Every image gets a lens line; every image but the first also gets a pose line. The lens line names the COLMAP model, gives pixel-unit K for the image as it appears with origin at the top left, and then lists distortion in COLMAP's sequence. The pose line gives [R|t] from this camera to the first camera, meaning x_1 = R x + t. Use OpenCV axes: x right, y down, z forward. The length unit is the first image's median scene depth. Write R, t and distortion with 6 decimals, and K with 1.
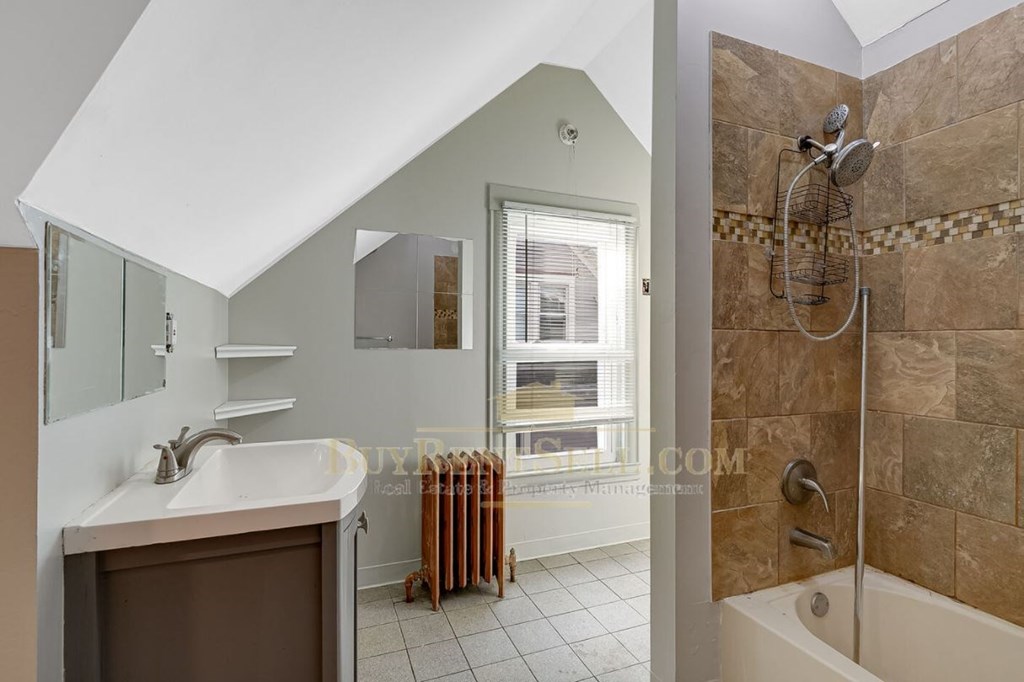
lens RADIAL K [[474.2, 0, 506.8], [0, 474.2, 343.7], [0, 0, 1]] dist [-0.017290, 0.004146]
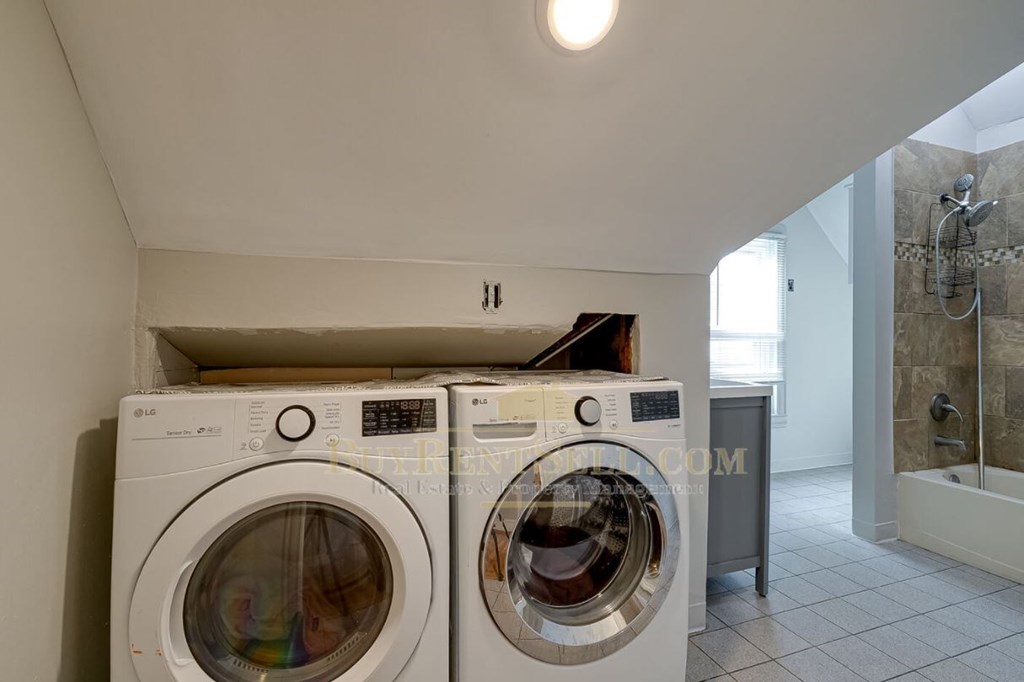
lens RADIAL K [[474.2, 0, 512.3], [0, 474.2, 340.2], [0, 0, 1]] dist [-0.017290, 0.004146]
pose [[0.999333, 0.001438, -0.036492, -0.819409], [-0.001305, 0.999992, 0.003666, 0.060078], [0.036497, -0.003616, 0.999327, -0.689108]]
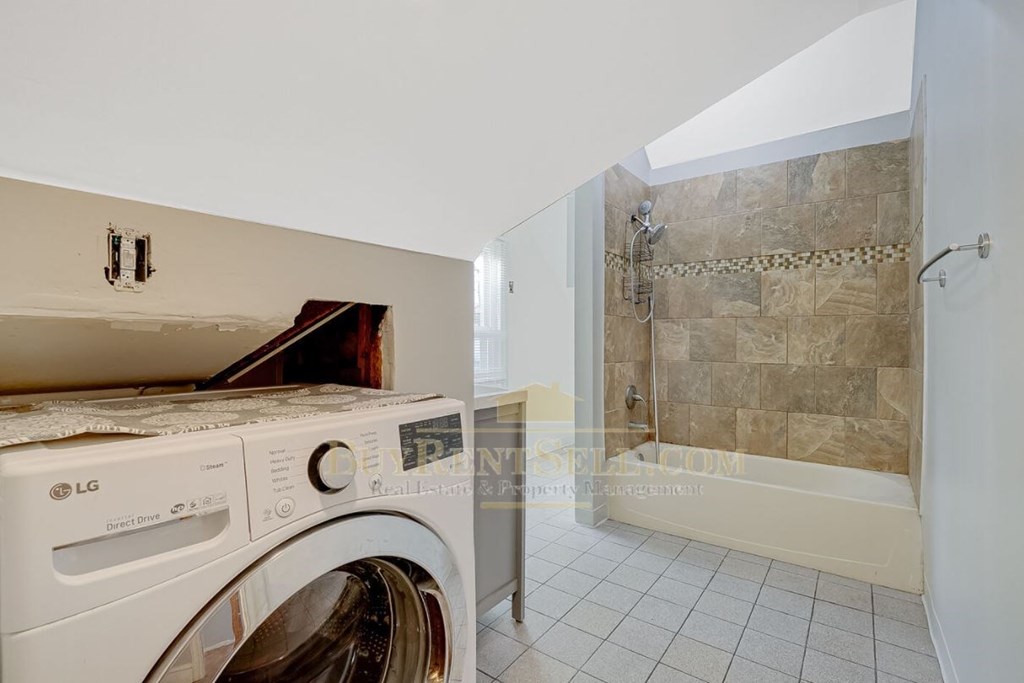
lens RADIAL K [[474.2, 0, 510.6], [0, 474.2, 340.1], [0, 0, 1]] dist [-0.017290, 0.004146]
pose [[0.851557, -0.001291, 0.524261, -0.813764], [-0.001151, 0.999990, 0.004332, 0.057965], [-0.524261, -0.004292, 0.851547, -0.377839]]
